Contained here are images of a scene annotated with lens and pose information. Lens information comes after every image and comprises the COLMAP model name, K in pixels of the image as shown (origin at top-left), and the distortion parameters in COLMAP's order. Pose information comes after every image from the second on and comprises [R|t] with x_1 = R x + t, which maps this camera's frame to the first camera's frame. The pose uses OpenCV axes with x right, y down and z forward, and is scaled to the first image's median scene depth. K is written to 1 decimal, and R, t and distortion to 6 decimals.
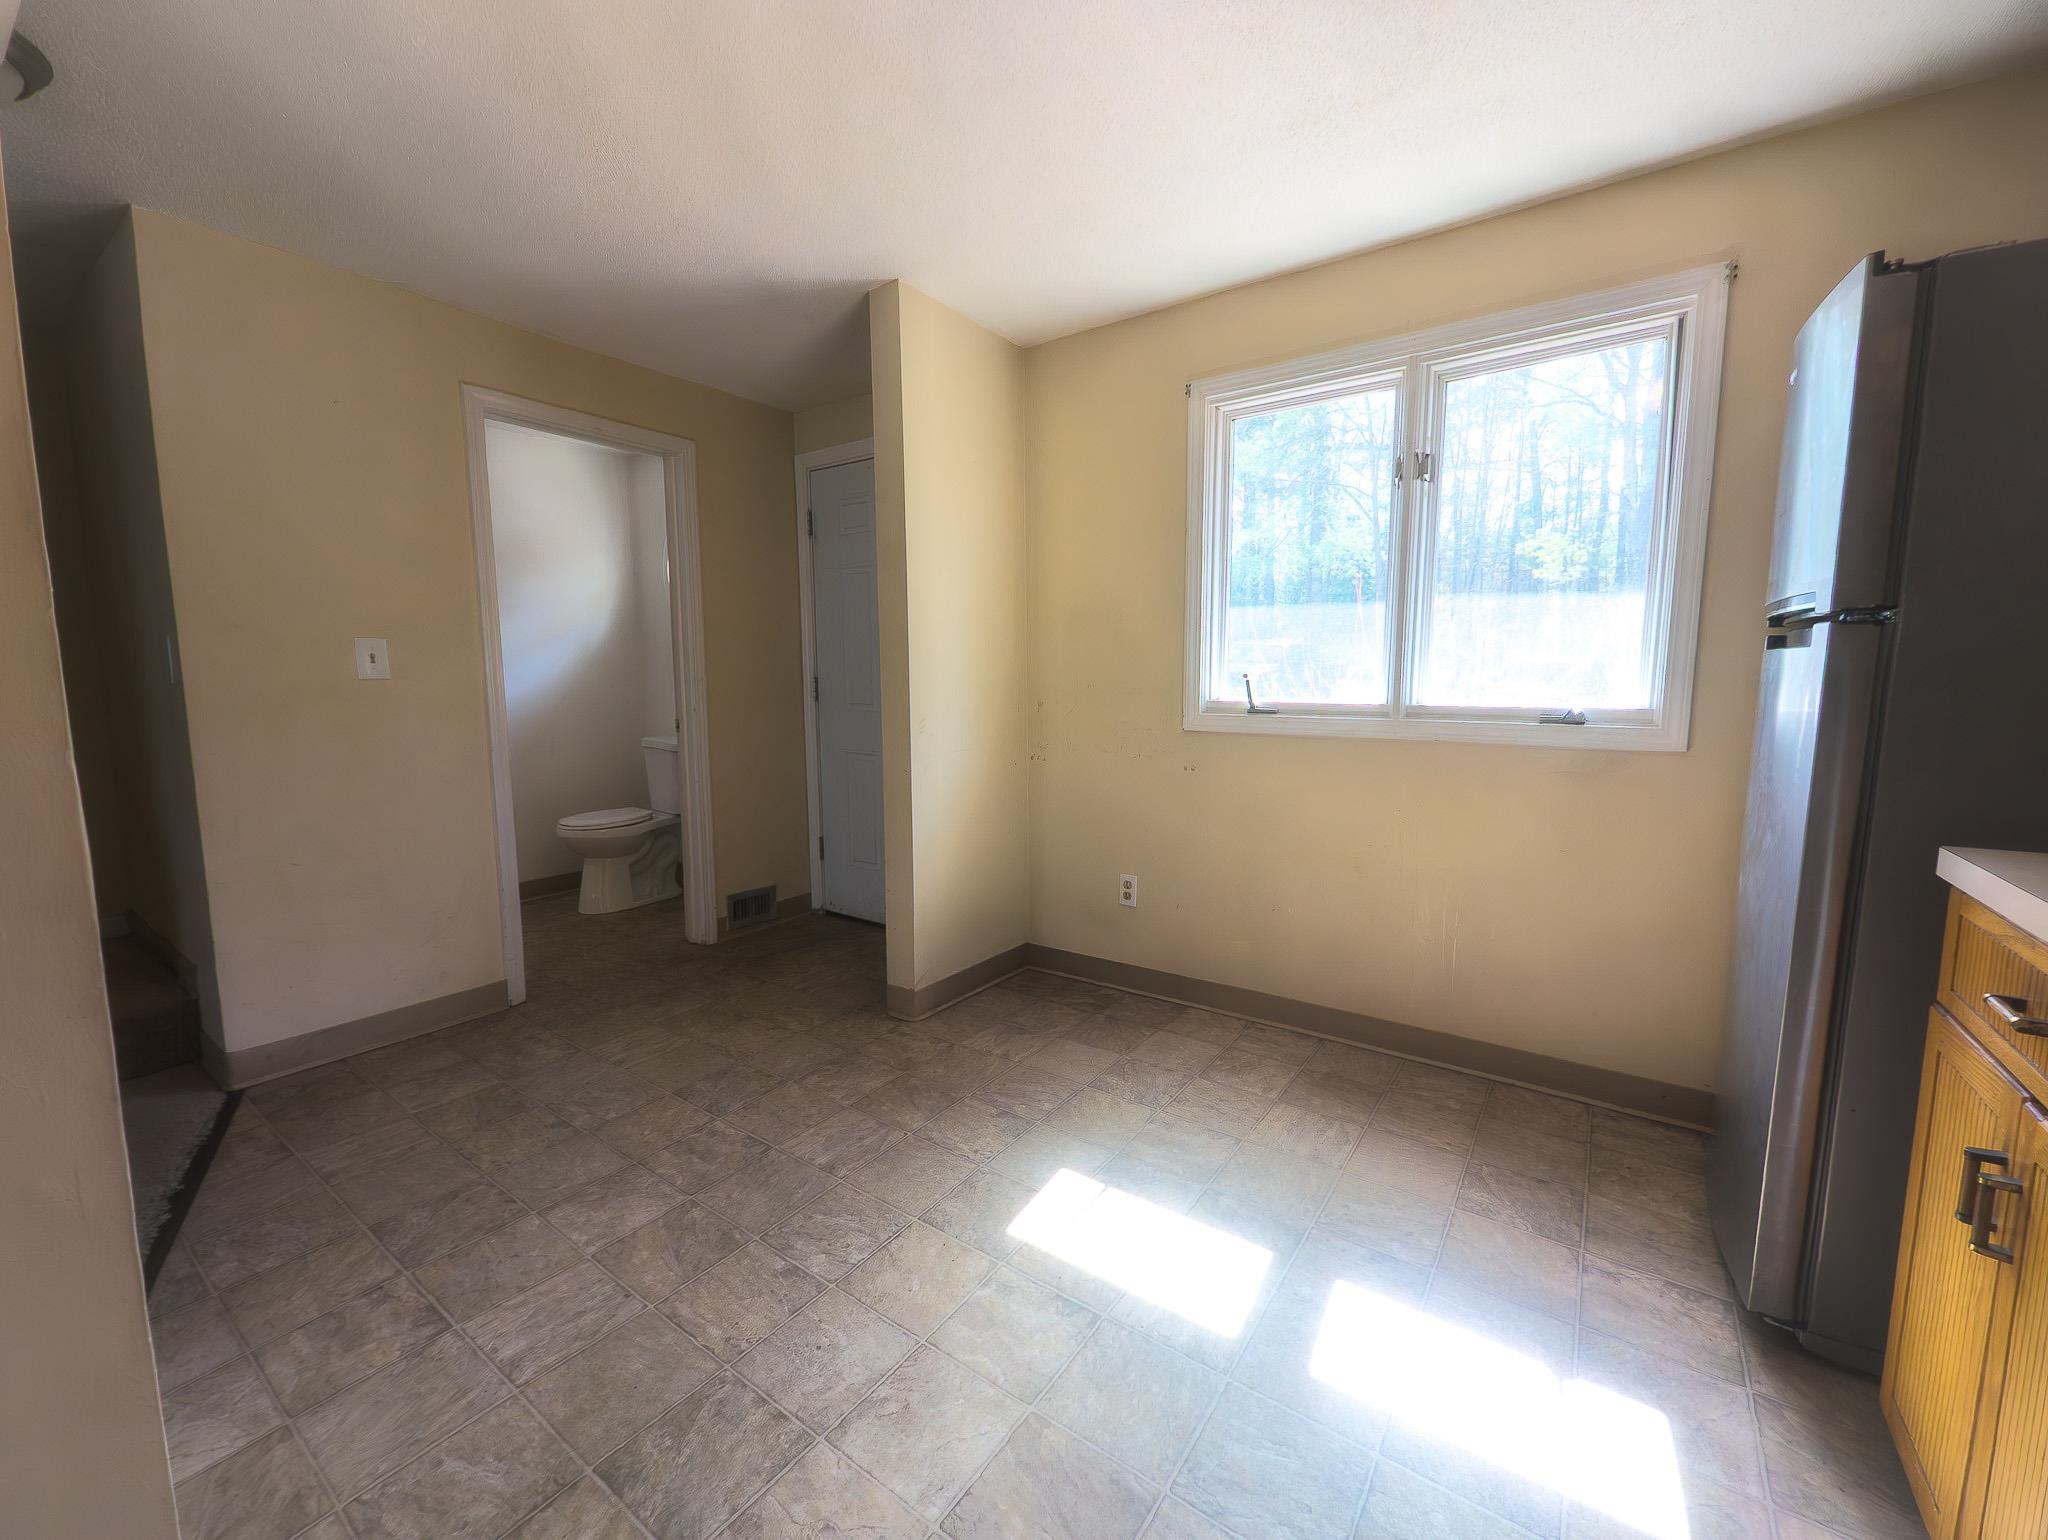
lens RADIAL K [[828.4, 0, 1039.0], [0, 828.4, 776.4], [0, 0, 1]] dist [0.003297, 0.000188]
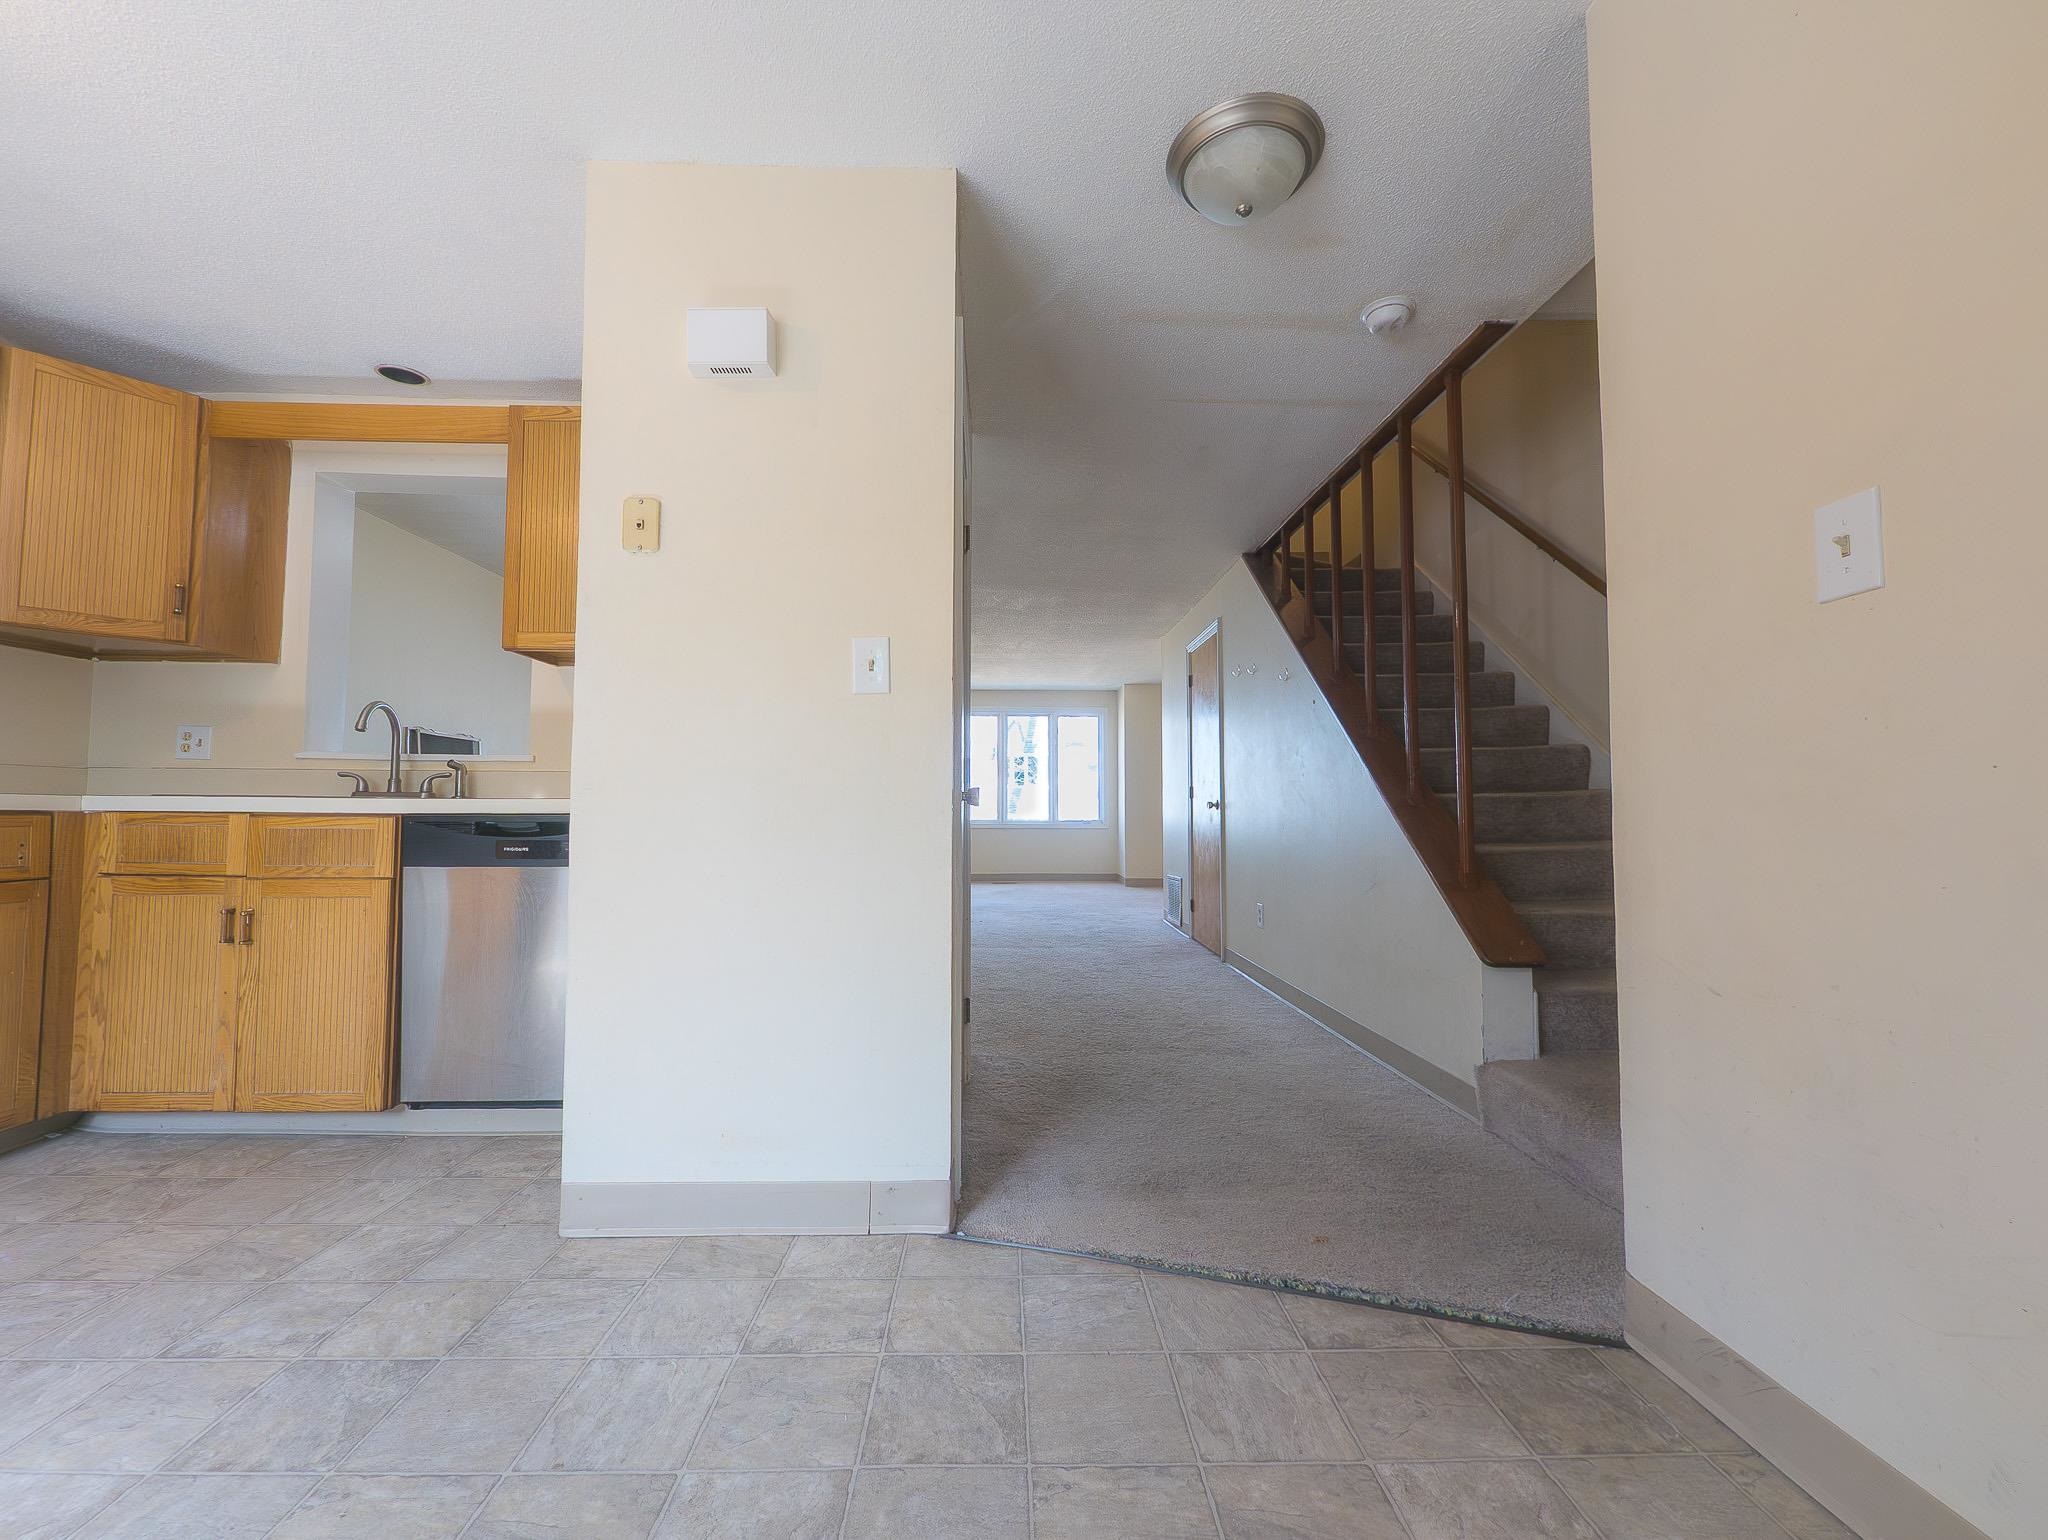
lens RADIAL K [[828.4, 0, 1015.5], [0, 828.4, 773.2], [0, 0, 1]] dist [0.003297, 0.000188]
pose [[-0.808471, -0.030652, -0.587737, -0.374473], [-0.069037, 0.996688, 0.042984, -0.031758], [0.584473, 0.075327, -0.807909, 1.770110]]
